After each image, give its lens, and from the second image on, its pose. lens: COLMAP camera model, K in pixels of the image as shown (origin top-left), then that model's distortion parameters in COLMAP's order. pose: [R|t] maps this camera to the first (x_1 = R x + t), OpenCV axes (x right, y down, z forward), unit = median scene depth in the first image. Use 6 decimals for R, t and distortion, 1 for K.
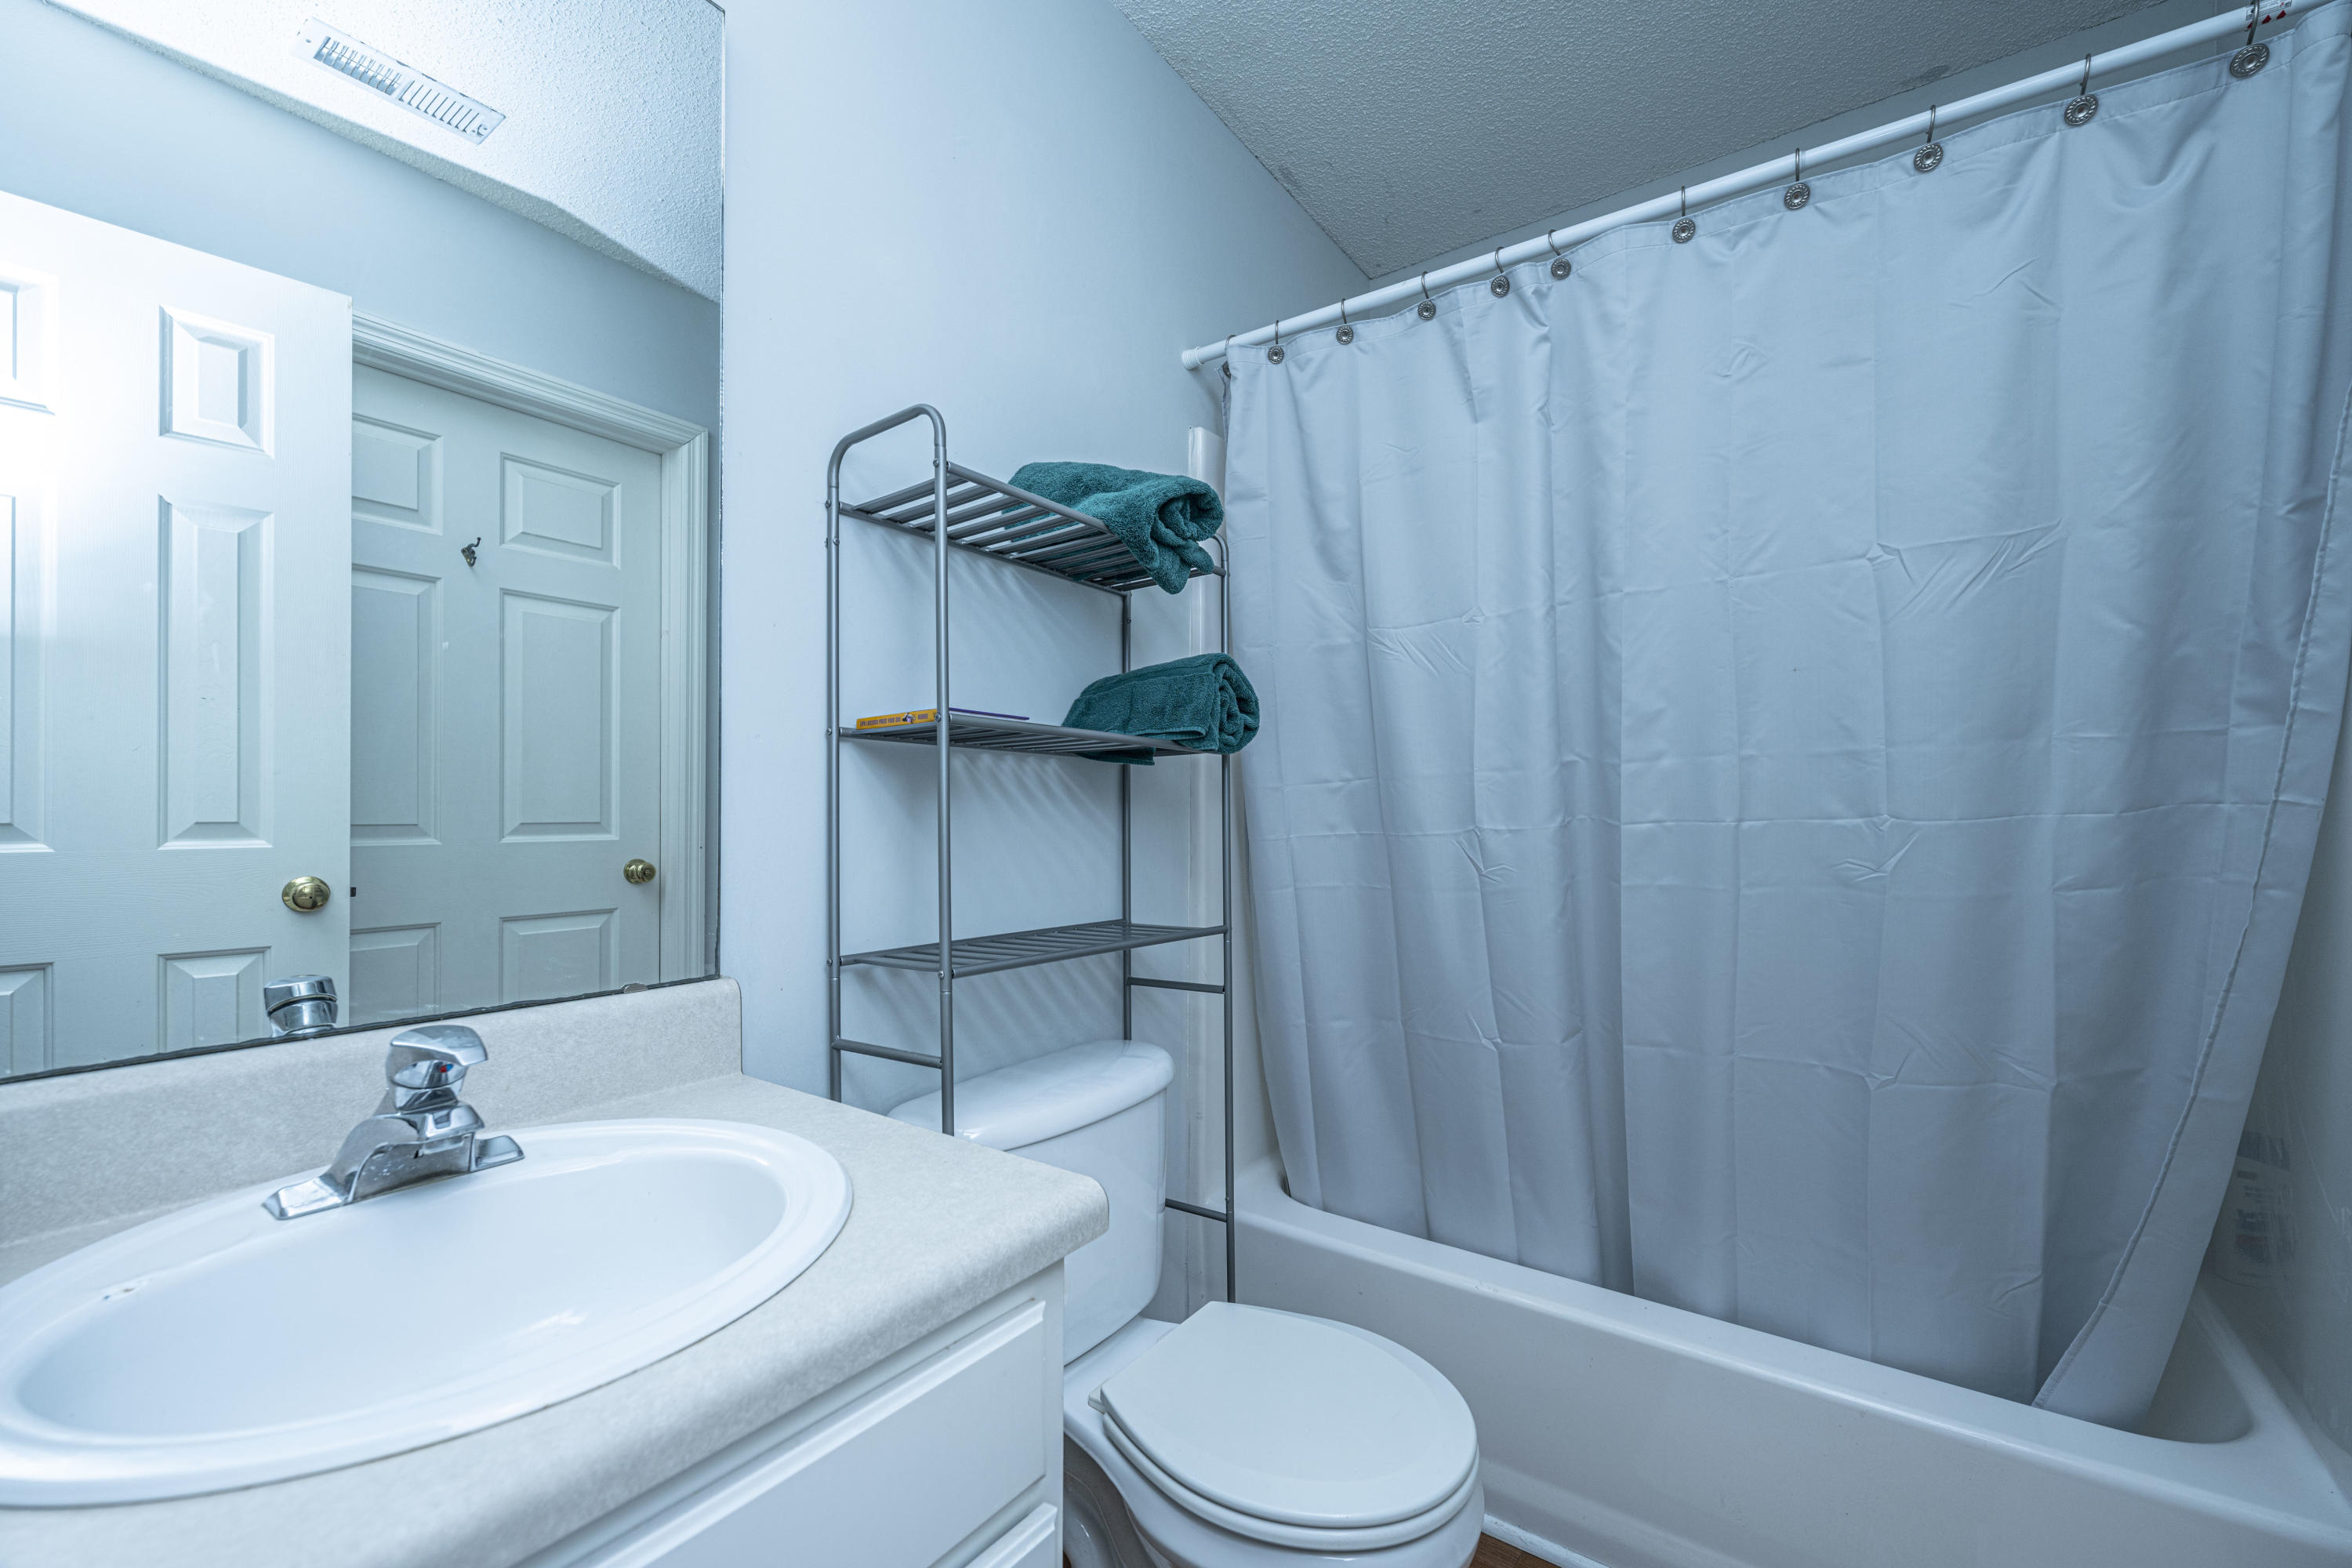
lens RADIAL K [[929.4, 0, 1143.5], [0, 929.4, 803.1], [0, 0, 1]] dist [0.001258, -0.000351]
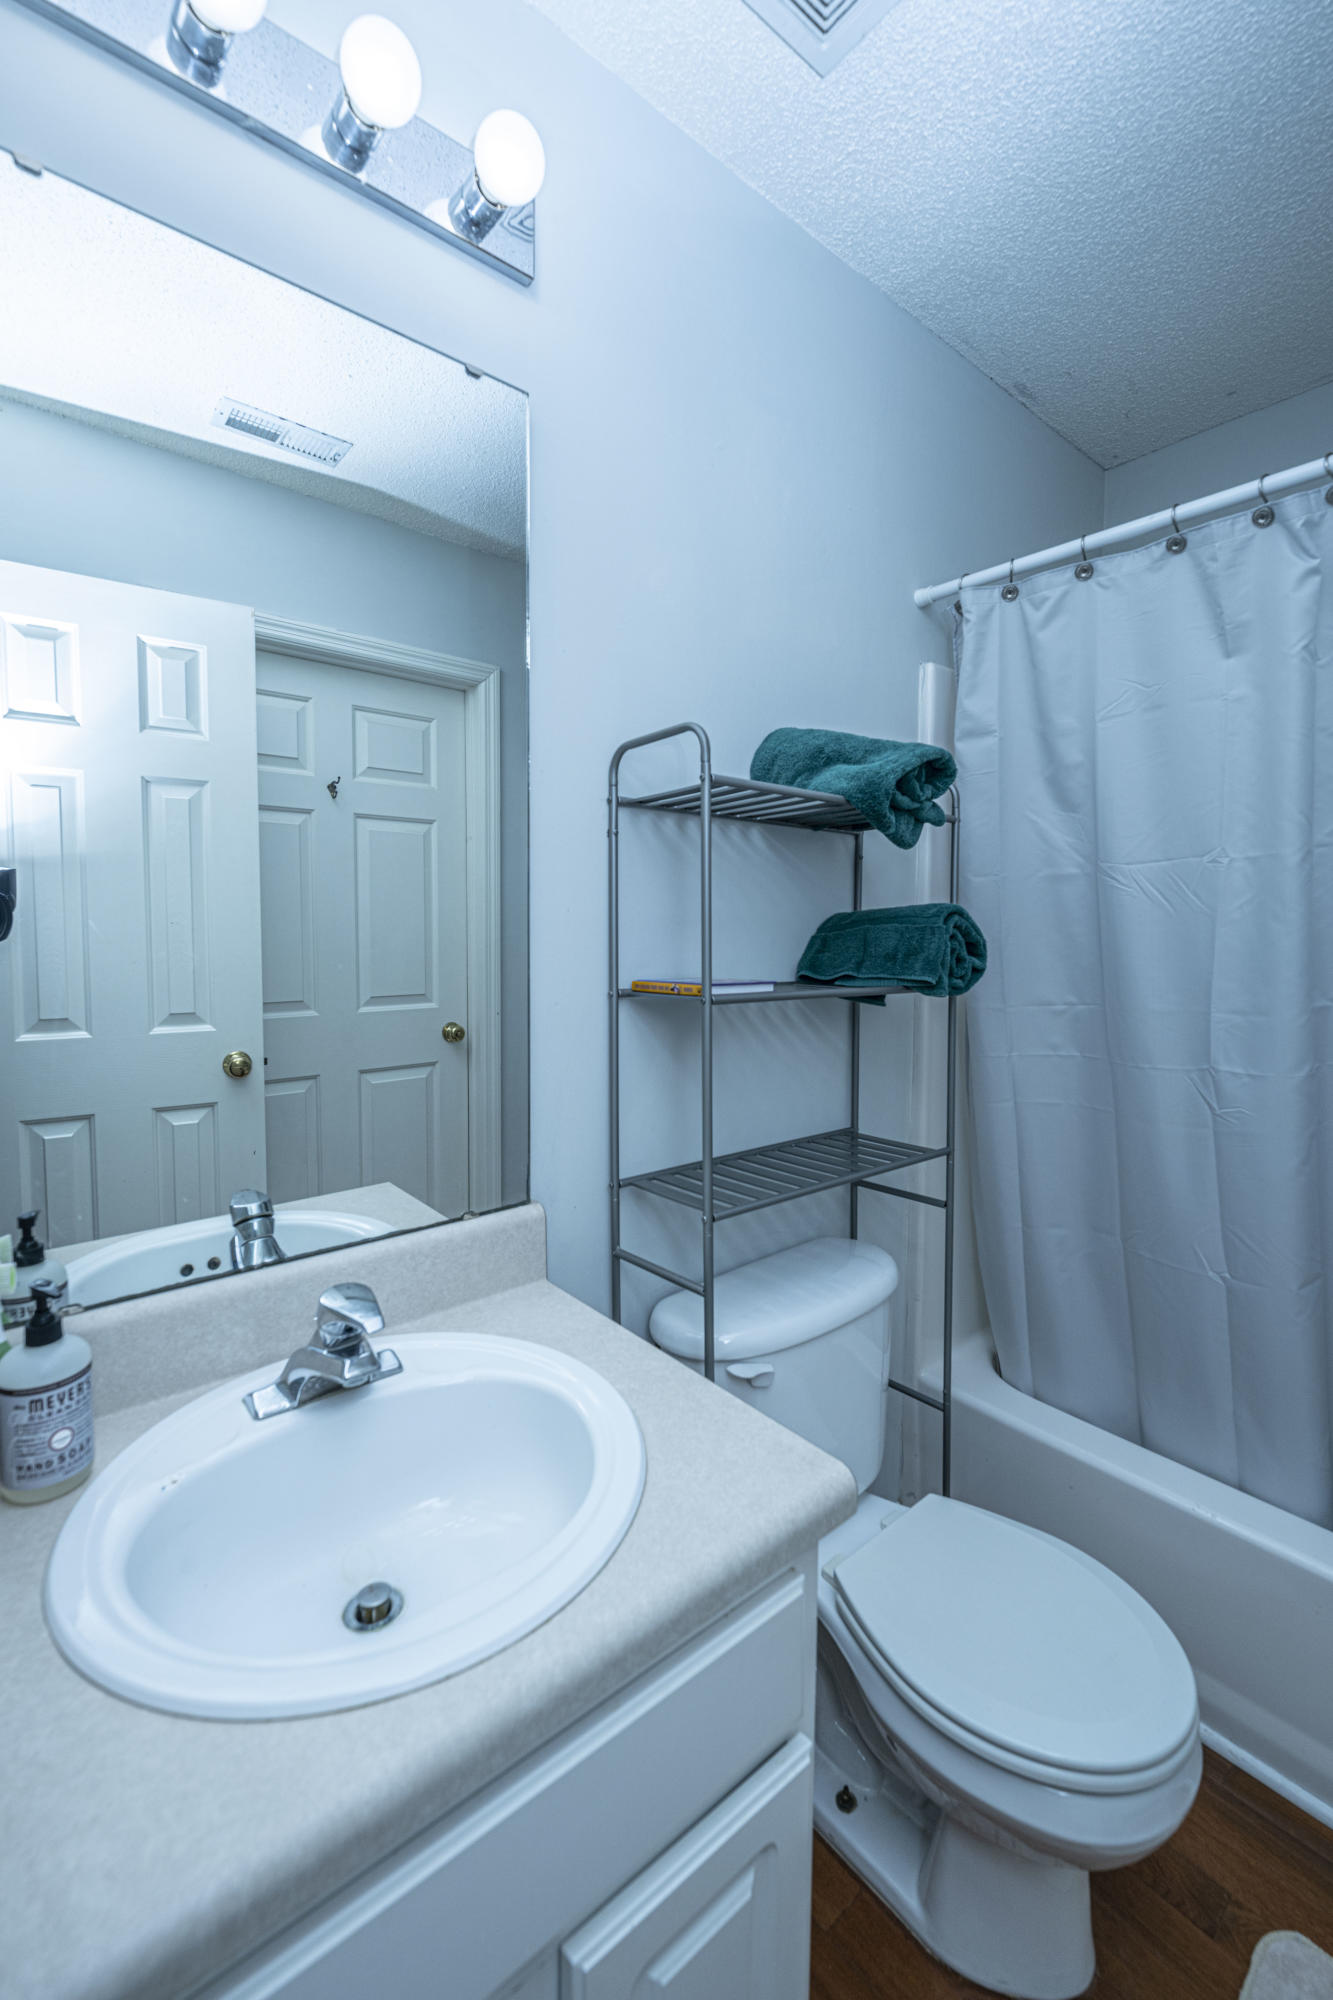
lens RADIAL K [[809.1, 0, 650.2], [0, 809.1, 969.9], [0, 0, 1]] dist [-0.001546, 0.000508]
pose [[0.970339, 0.018467, -0.241042, -0.027476], [-0.004761, 0.998344, 0.057321, -0.129828], [0.241701, -0.054473, 0.968820, -0.002111]]
